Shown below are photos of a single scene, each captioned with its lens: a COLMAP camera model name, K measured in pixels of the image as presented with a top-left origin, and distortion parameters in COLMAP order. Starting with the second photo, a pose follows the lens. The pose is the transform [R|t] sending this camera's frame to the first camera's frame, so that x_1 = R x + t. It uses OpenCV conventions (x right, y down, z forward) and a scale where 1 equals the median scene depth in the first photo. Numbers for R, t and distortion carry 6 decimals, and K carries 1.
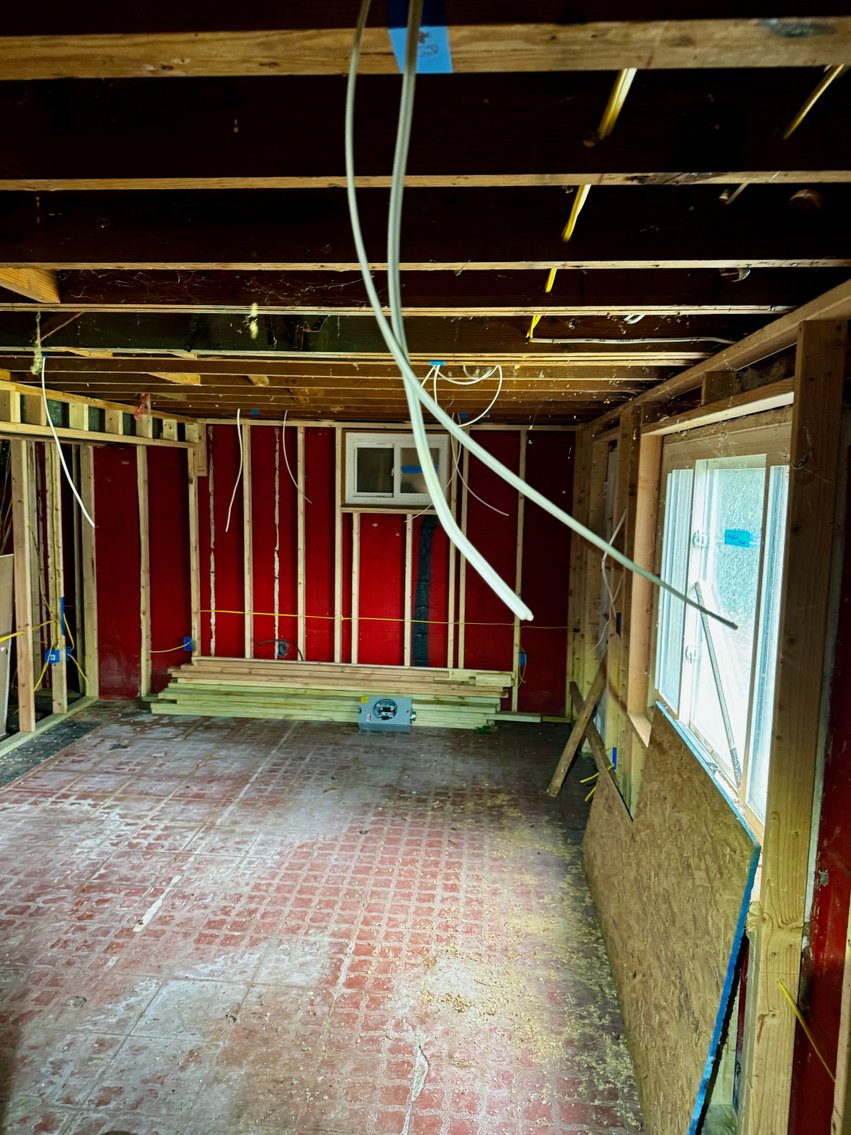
lens RADIAL K [[789.1, 0, 426.0], [0, 789.1, 557.1], [0, 0, 1]] dist [0.076260, -0.103416]
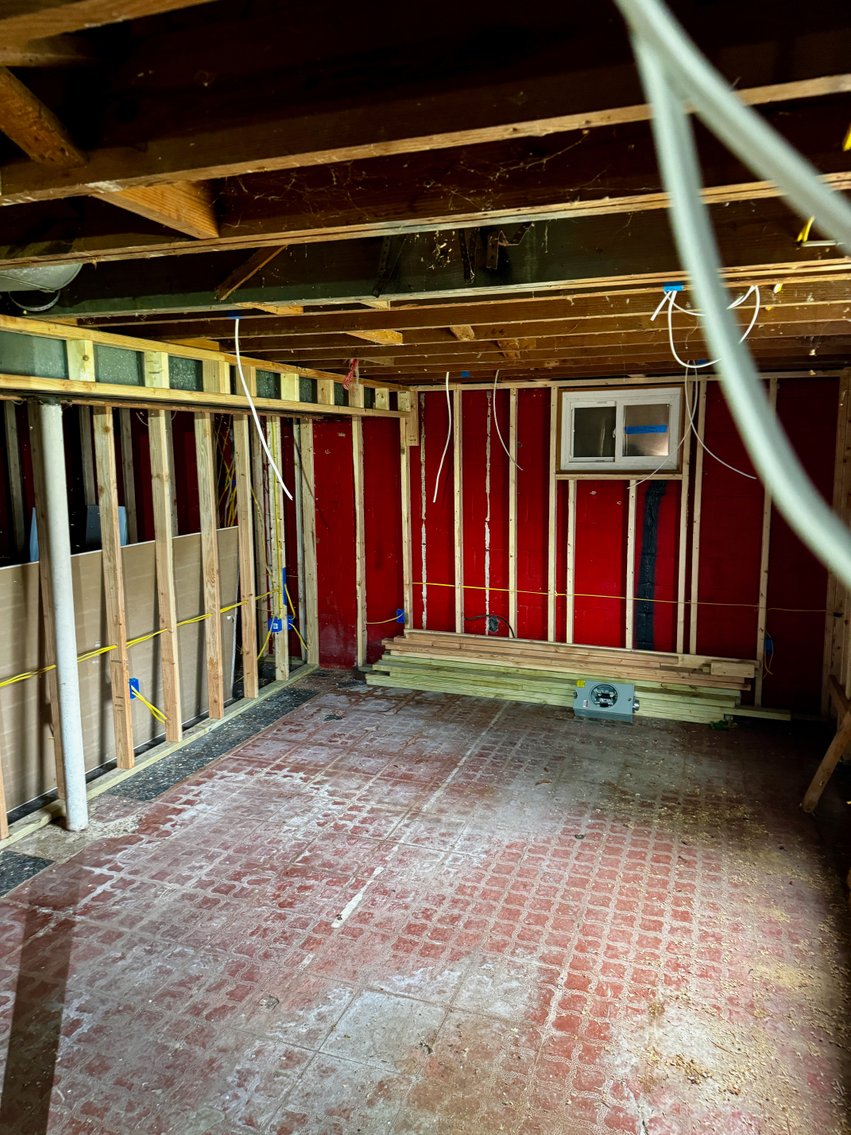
lens RADIAL K [[790.7, 0, 428.7], [0, 790.7, 556.7], [0, 0, 1]] dist [0.031187, -0.060539]
pose [[0.963421, 0.008040, -0.267870, -0.005512], [0.002414, 0.999249, 0.038678, -0.005500], [0.267980, -0.037909, 0.962678, 0.122226]]
